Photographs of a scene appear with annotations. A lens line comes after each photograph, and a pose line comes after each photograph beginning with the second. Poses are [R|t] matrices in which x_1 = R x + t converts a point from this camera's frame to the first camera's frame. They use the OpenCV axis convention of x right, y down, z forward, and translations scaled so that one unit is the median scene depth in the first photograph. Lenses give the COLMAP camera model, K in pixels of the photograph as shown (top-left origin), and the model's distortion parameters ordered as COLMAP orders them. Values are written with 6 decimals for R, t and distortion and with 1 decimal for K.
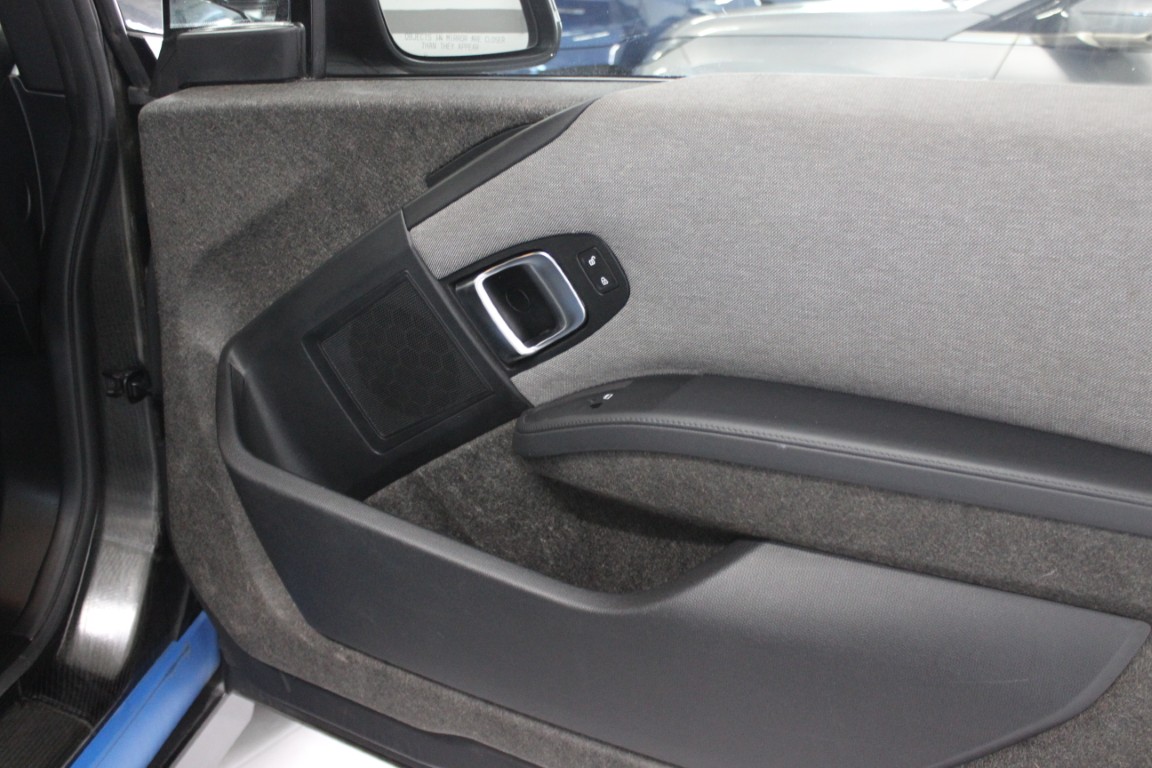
lens RADIAL K [[1080.4, 0, 576.0], [0, 1080.4, 384.0], [0, 0, 1]] dist [-0.156061, 0.163794]
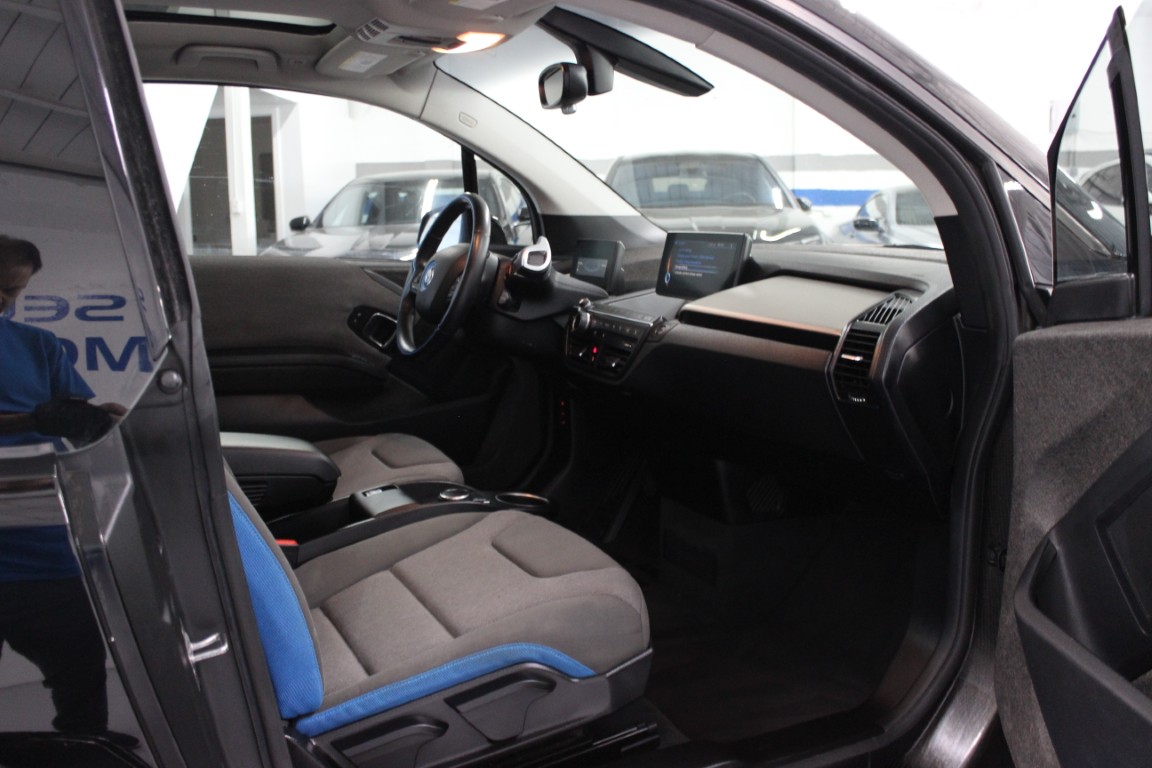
lens RADIAL K [[1080.4, 0, 576.0], [0, 1080.4, 384.0], [0, 0, 1]] dist [-0.156061, 0.163794]
pose [[0.538320, 0.040786, -0.841753, 0.419288], [-0.257864, 0.958893, -0.118448, 0.099158], [0.802320, 0.280821, 0.526708, -0.147522]]
